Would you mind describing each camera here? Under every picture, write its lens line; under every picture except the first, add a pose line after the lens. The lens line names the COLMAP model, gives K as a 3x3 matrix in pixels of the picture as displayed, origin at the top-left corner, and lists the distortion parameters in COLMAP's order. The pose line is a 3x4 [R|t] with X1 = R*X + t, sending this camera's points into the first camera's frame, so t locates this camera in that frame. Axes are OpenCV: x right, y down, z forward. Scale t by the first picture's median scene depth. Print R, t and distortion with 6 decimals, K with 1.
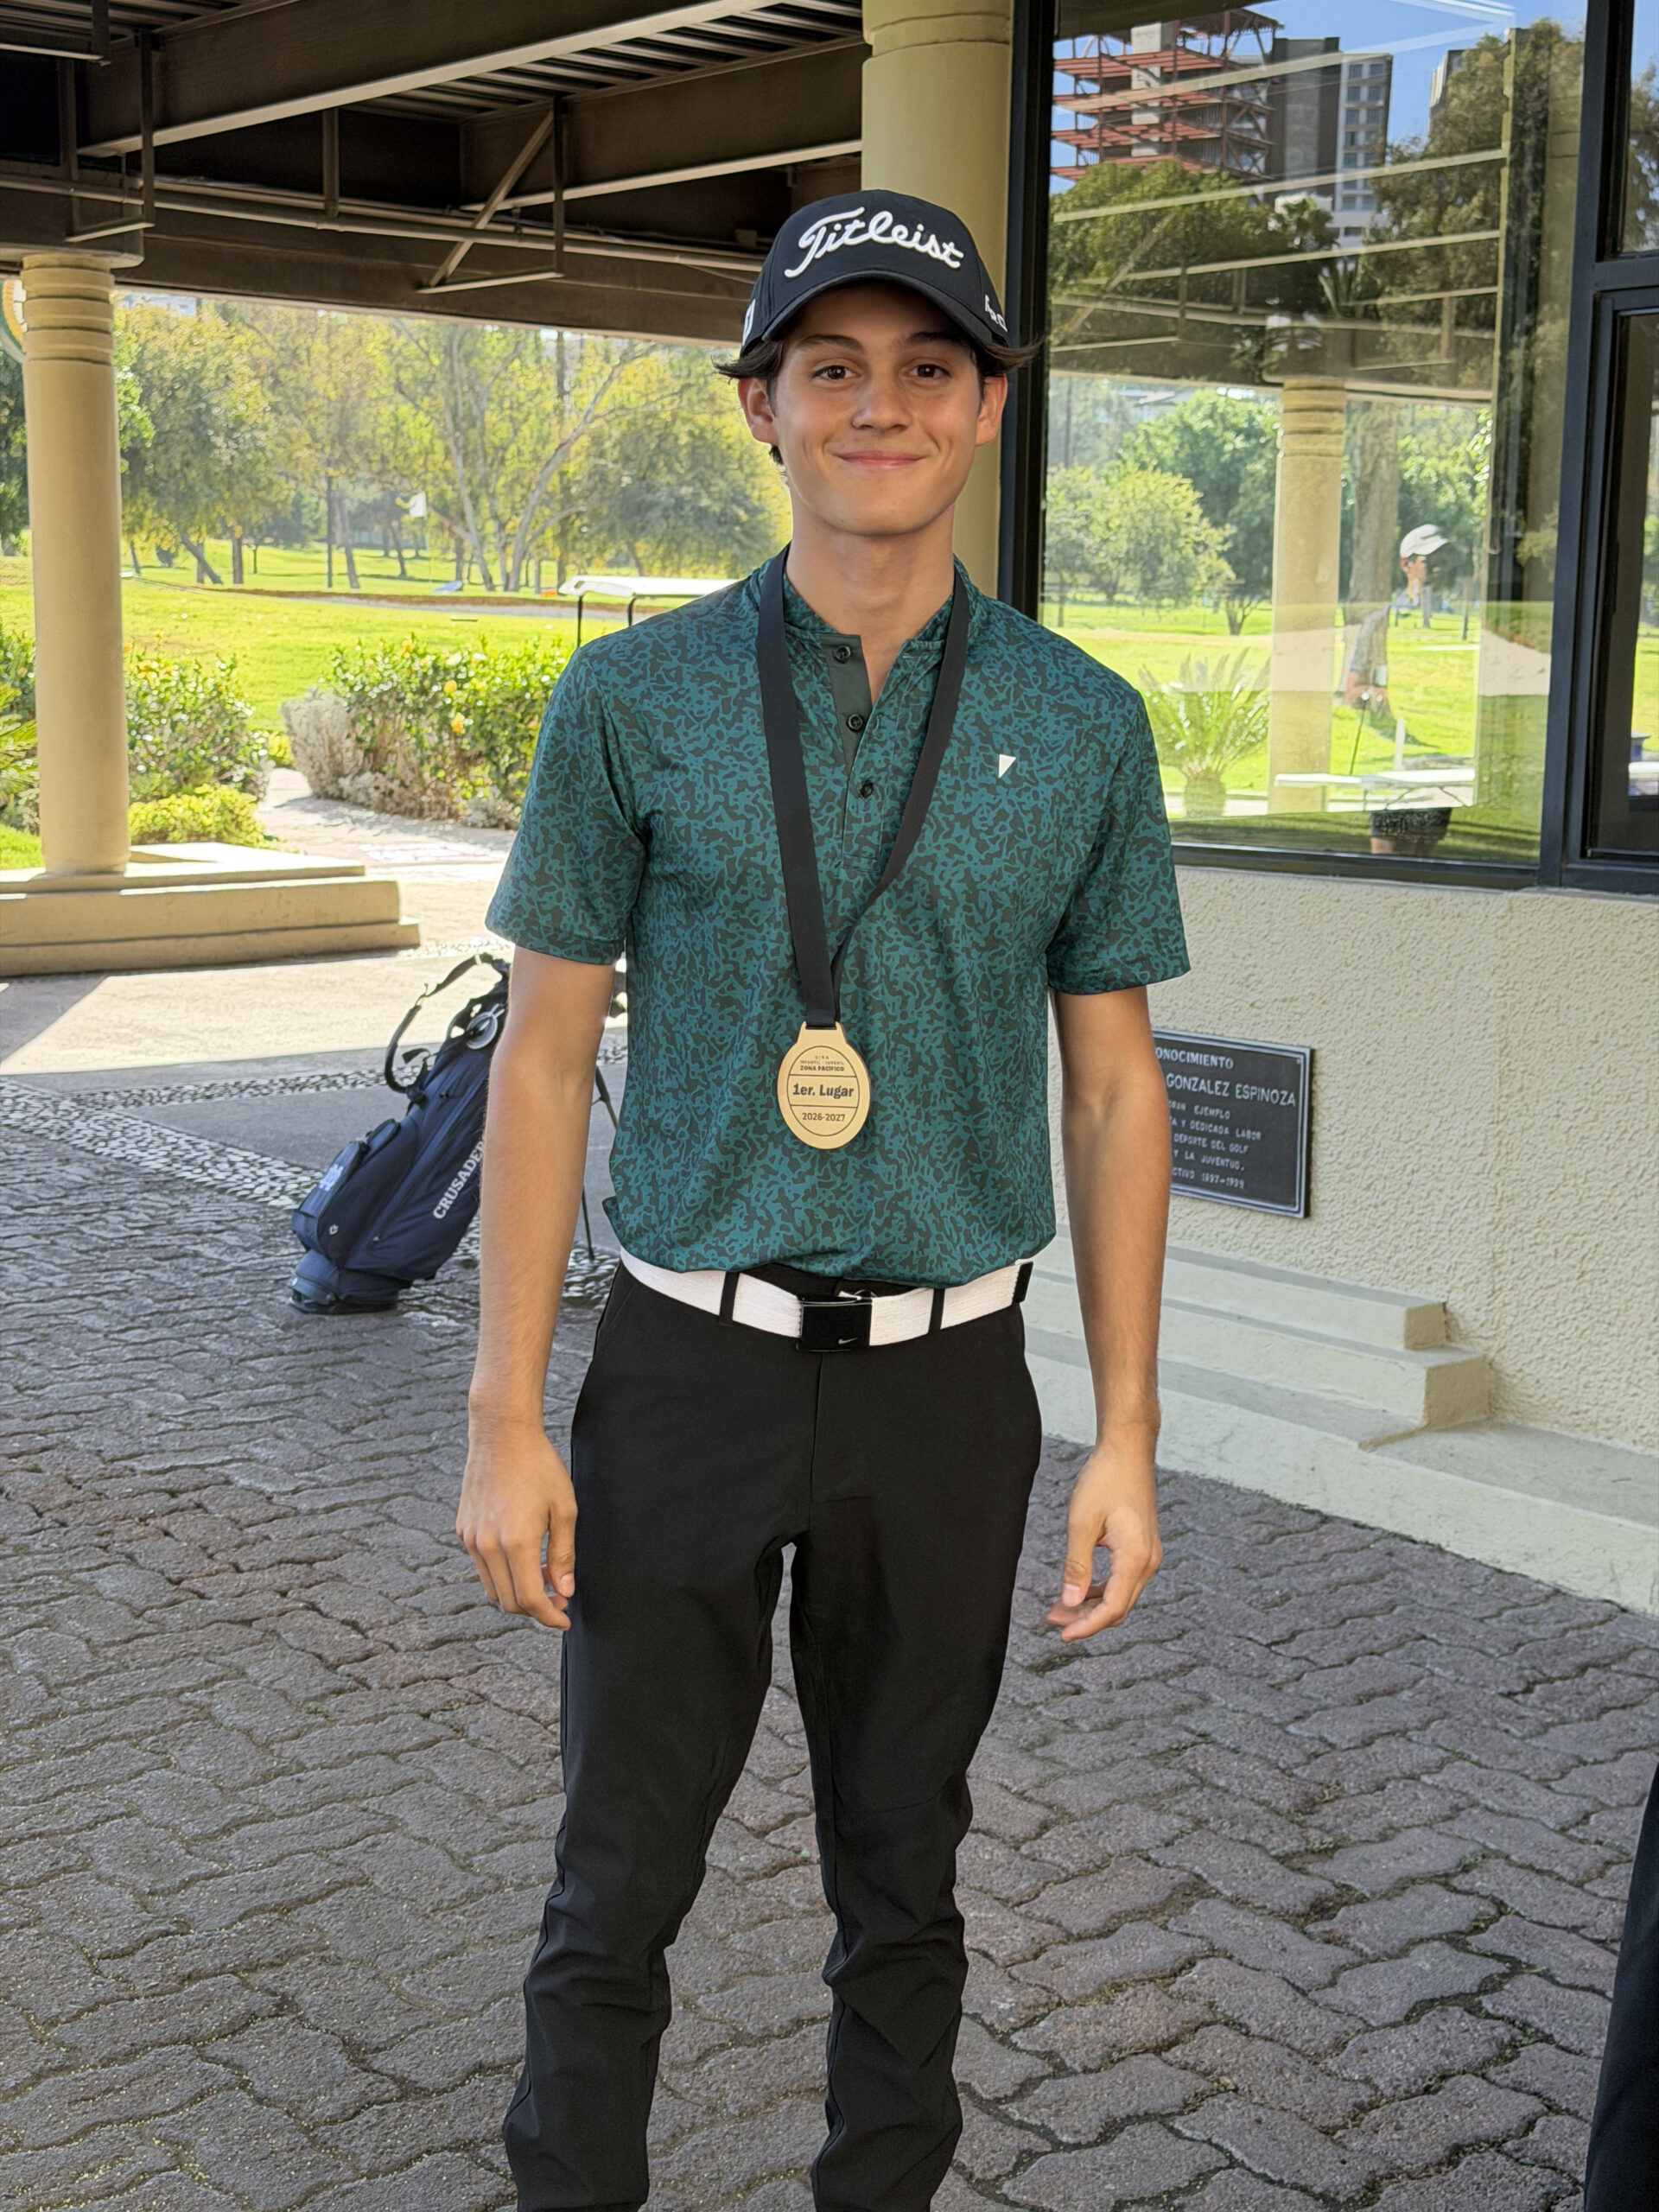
lens RADIAL K [[3136.7, 0, 831.0], [0, 3136.7, 1117.0], [0, 0, 1]] dist [0.220142, -0.443543]
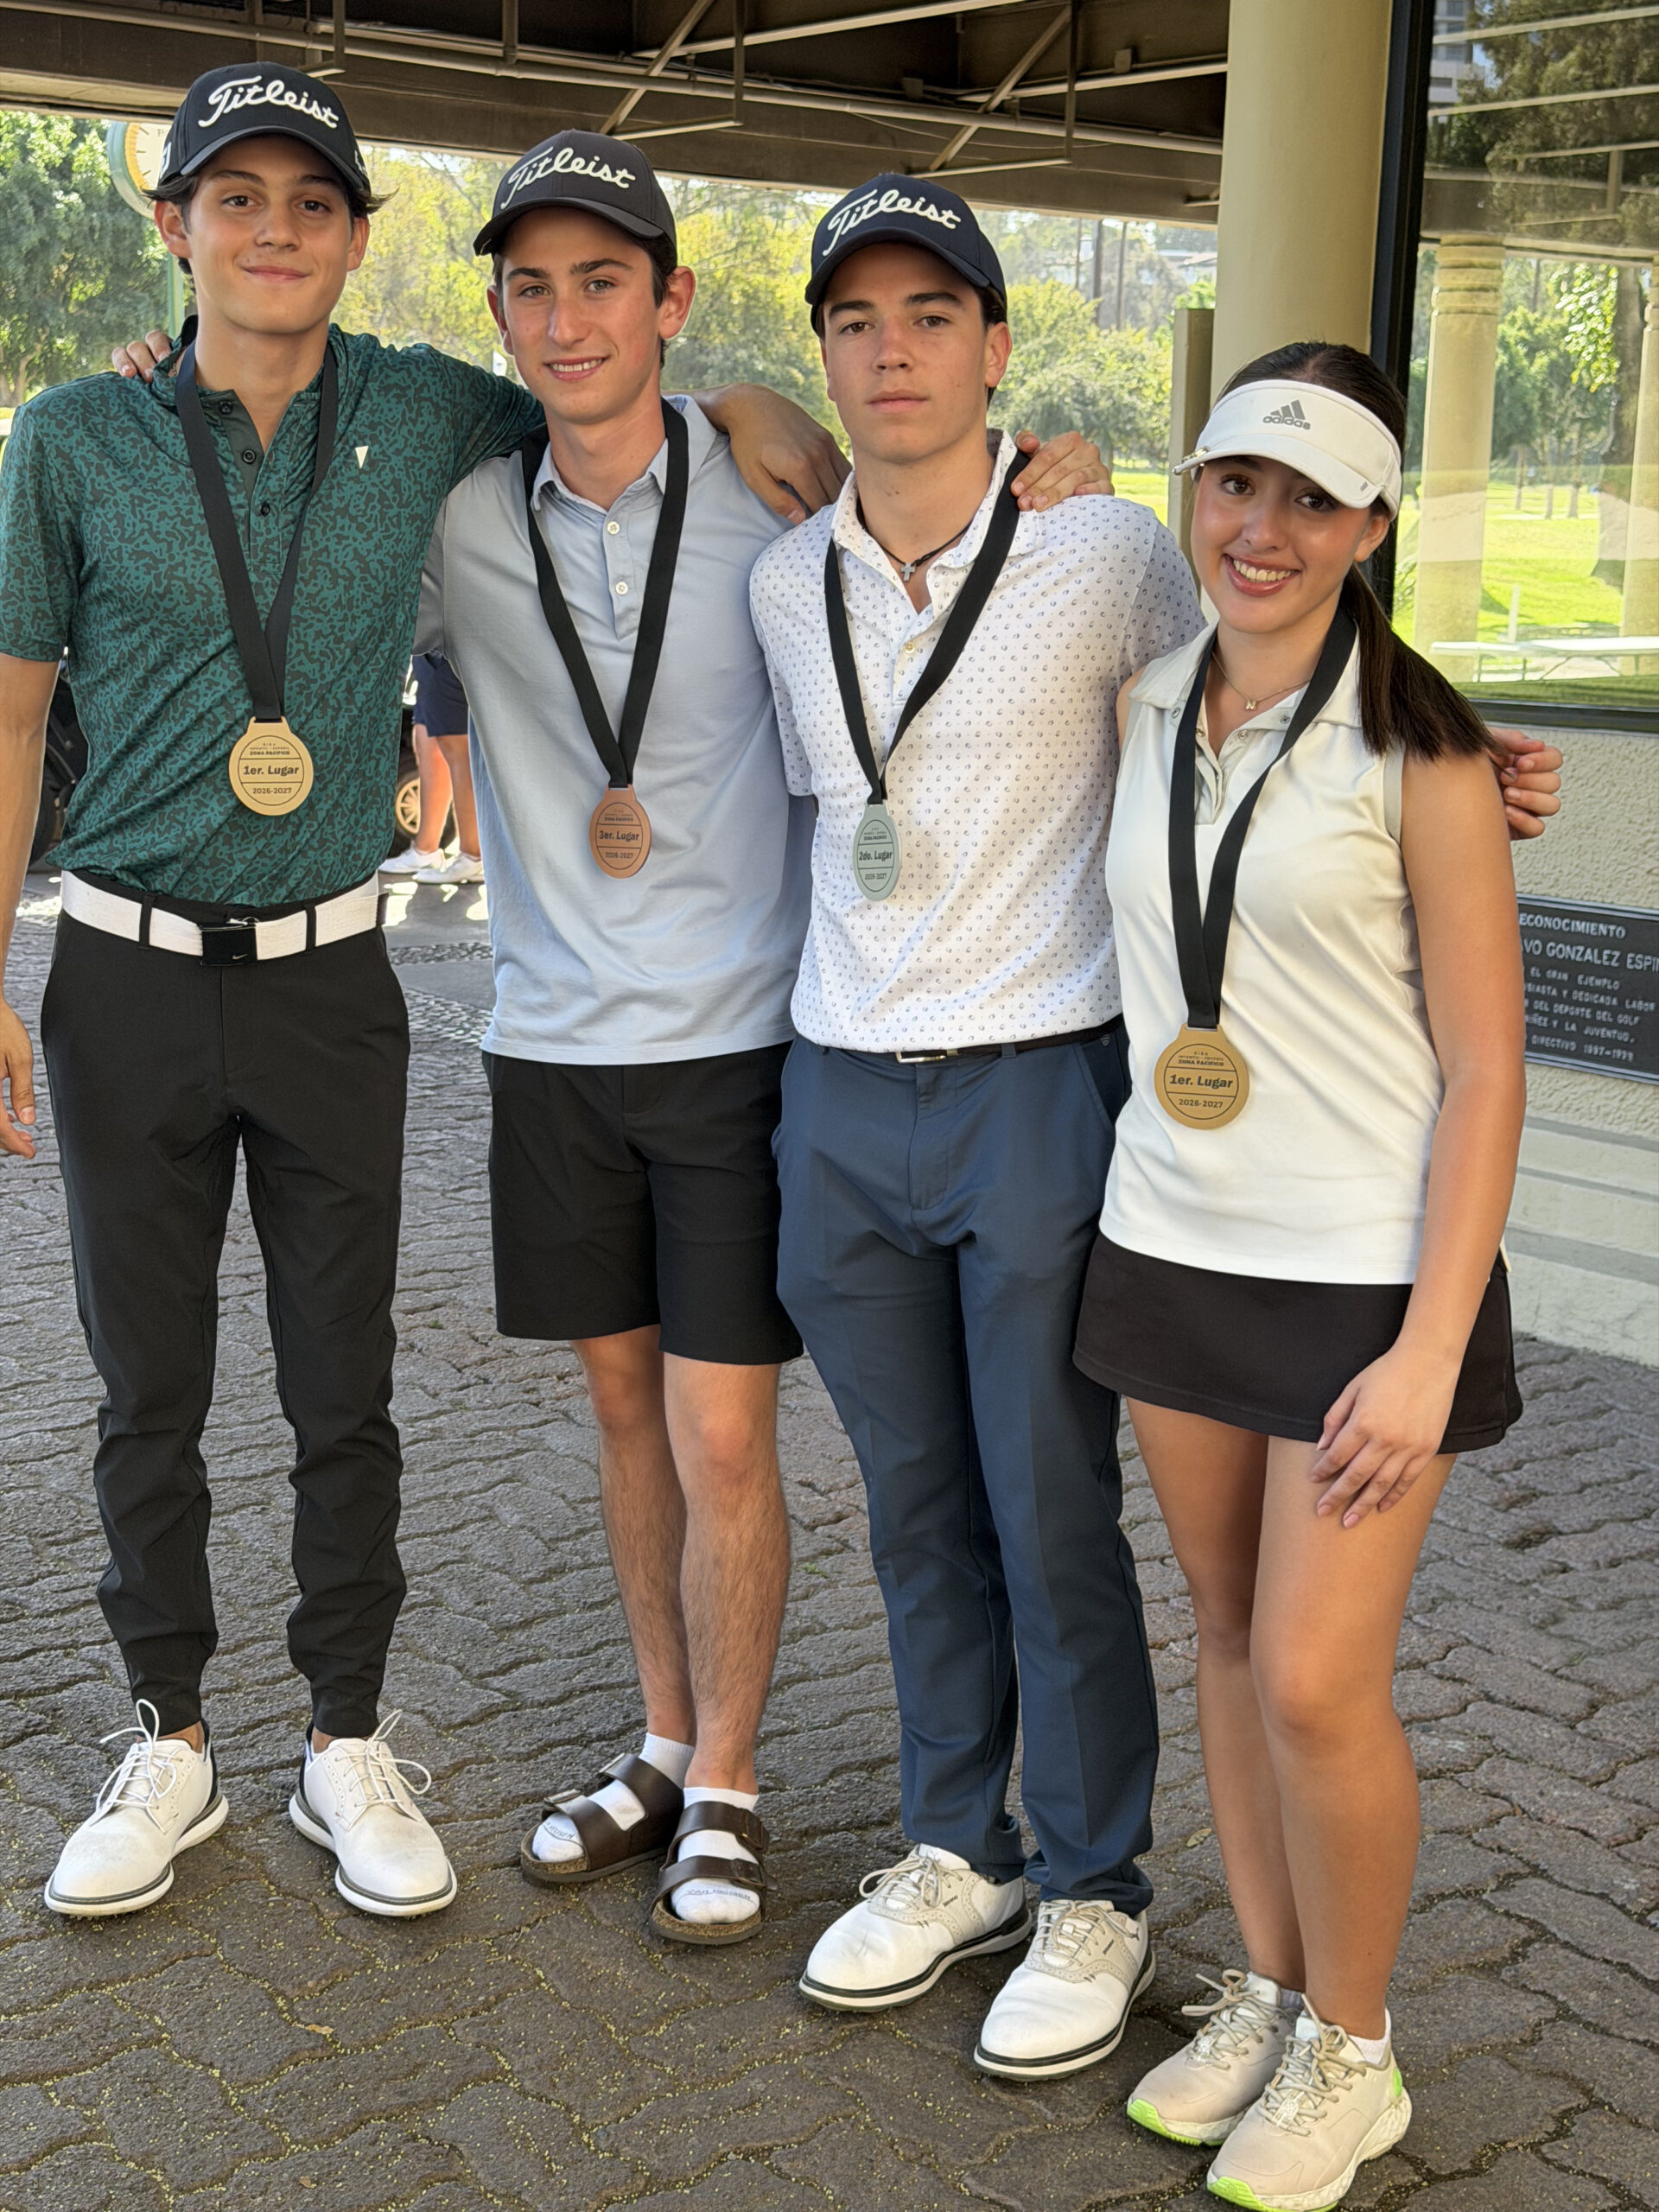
lens RADIAL K [[3136.7, 0, 831.0], [0, 3136.7, 1117.0], [0, 0, 1]] dist [0.220142, -0.443543]
pose [[0.999714, 0.011874, -0.020739, -0.103315], [-0.011007, 0.999081, 0.041419, 0.002209], [0.021212, -0.041179, 0.998927, 0.010746]]
